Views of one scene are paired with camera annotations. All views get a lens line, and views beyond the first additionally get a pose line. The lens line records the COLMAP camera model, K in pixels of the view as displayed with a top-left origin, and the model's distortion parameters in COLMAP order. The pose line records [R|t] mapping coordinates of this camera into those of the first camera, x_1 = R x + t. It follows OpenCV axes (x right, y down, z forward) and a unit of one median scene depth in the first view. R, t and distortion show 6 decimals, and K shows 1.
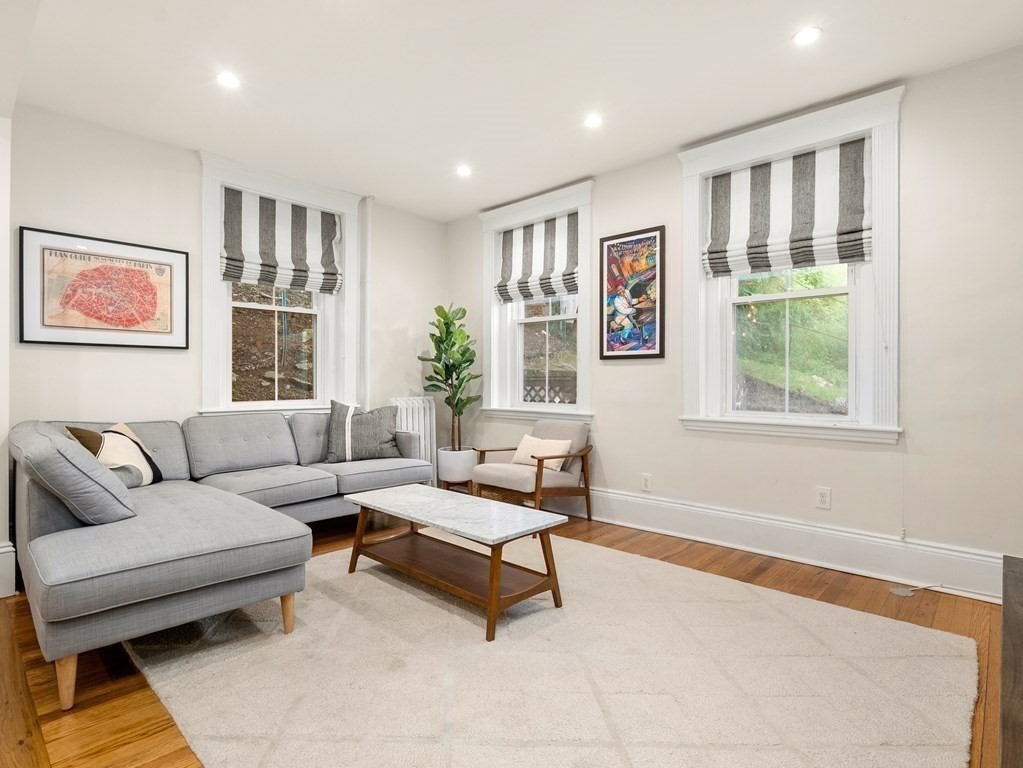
lens RADIAL K [[537.4, 0, 517.9], [0, 537.4, 382.0], [0, 0, 1]] dist [-0.004356, 0.003743]
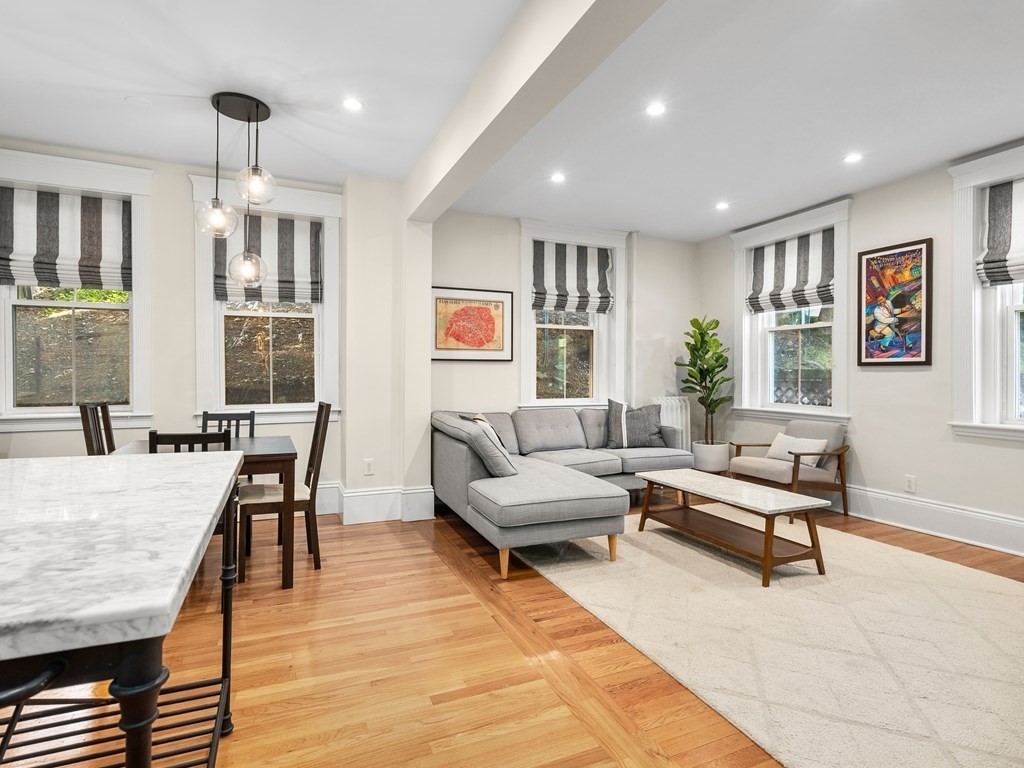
lens RADIAL K [[538.0, 0, 511.8], [0, 538.0, 375.8], [0, 0, 1]] dist [-0.004356, 0.003743]
pose [[0.917990, 0.002029, -0.396598, -0.059344], [-0.001476, 0.999997, 0.001700, -0.024557], [0.396600, -0.000976, 0.917991, -0.273121]]
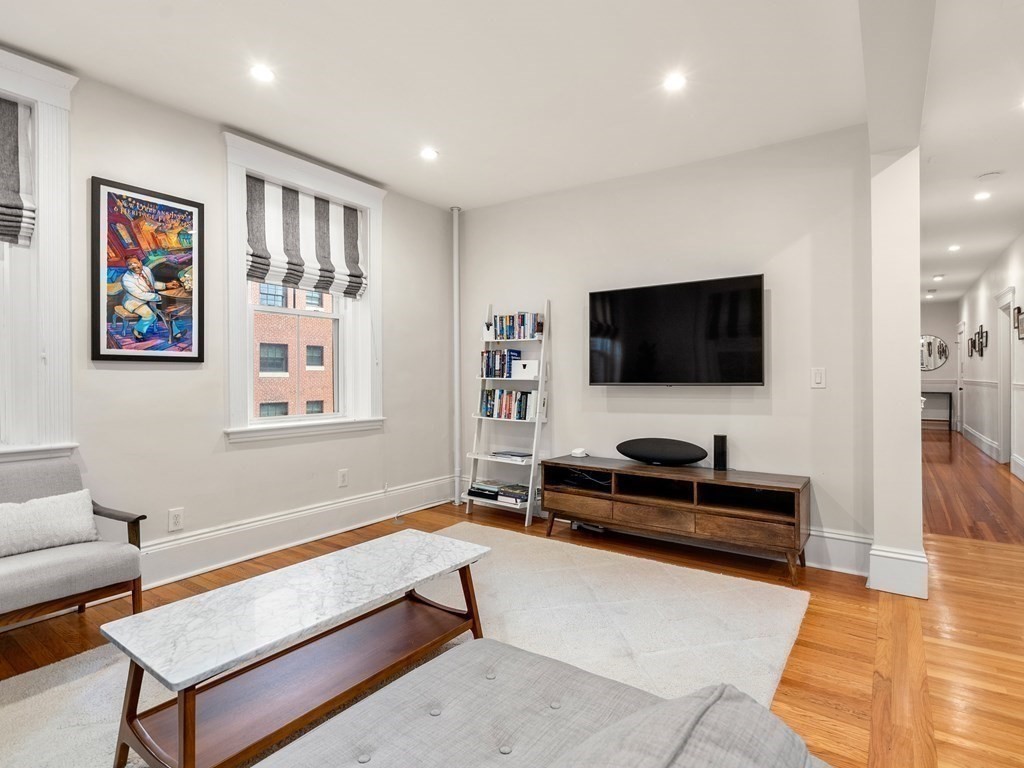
lens RADIAL K [[538.0, 0, 509.9], [0, 538.0, 380.5], [0, 0, 1]] dist [-0.004356, 0.003743]
pose [[-0.125861, -0.009421, 0.992003, -0.608988], [0.004358, 0.999940, 0.010050, -0.022618], [-0.992038, 0.005588, -0.125813, 0.619530]]
